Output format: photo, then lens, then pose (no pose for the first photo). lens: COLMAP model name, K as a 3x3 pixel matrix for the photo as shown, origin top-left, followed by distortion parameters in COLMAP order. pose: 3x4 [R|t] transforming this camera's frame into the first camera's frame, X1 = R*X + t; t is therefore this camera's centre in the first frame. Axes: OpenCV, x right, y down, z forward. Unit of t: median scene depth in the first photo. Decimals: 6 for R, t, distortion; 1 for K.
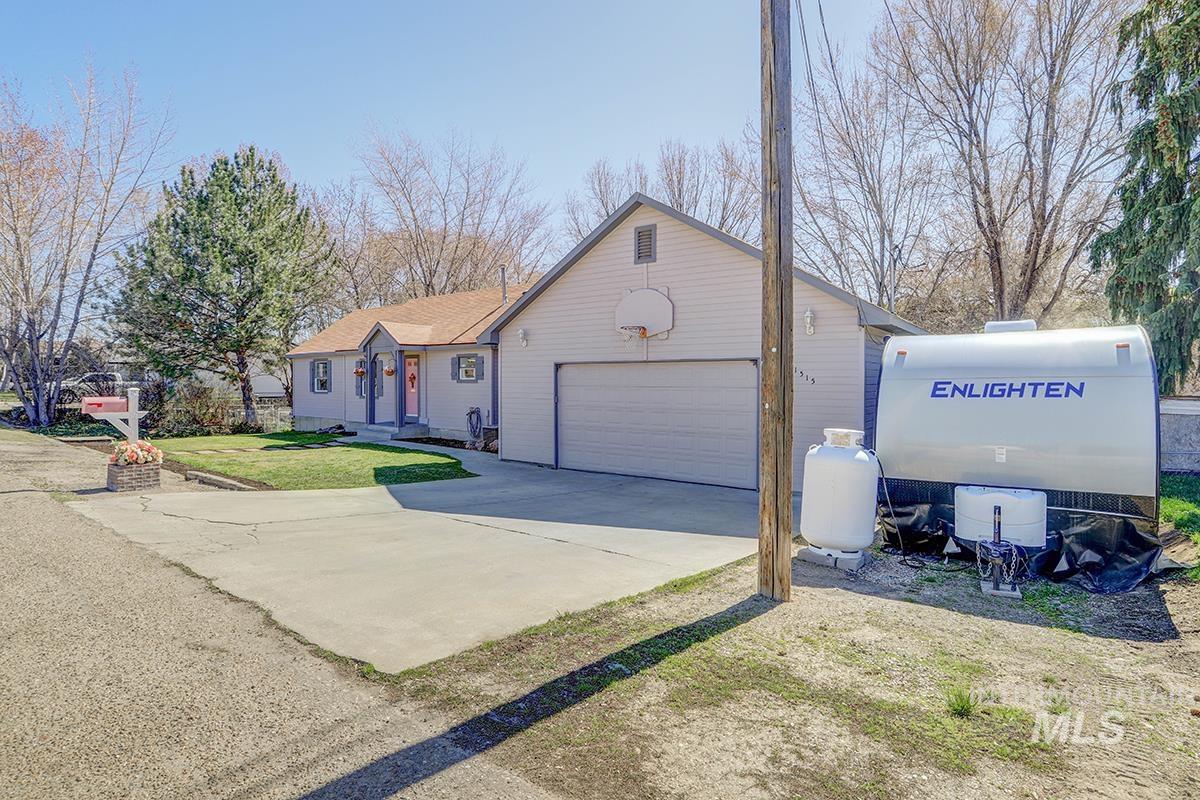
lens RADIAL K [[568.4, 0, 591.9], [0, 568.4, 400.6], [0, 0, 1]] dist [-0.025607, 0.002033]
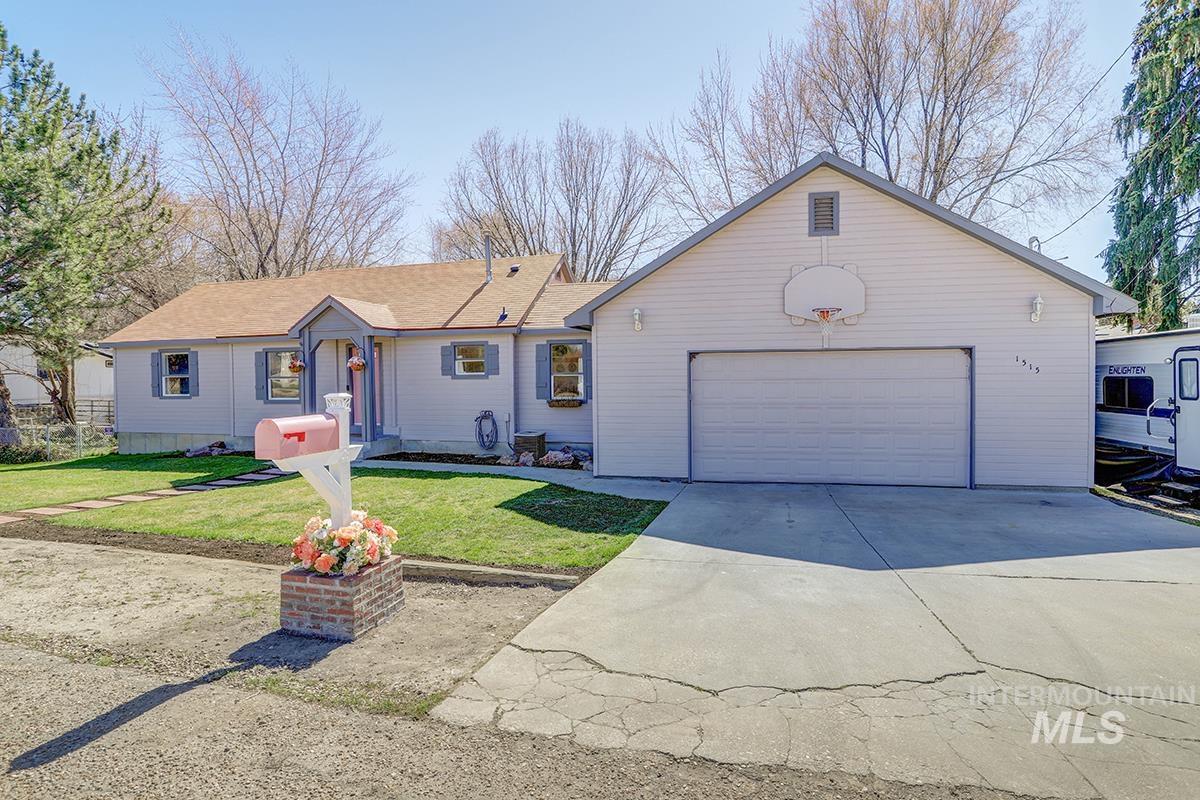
lens RADIAL K [[568.4, 0, 602.7], [0, 568.4, 390.6], [0, 0, 1]] dist [-0.025607, 0.002033]
pose [[0.922104, -0.022476, 0.386288, -0.360171], [0.026239, 0.999646, -0.004473, -0.007444], [-0.386051, 0.014260, 0.922367, 0.222065]]
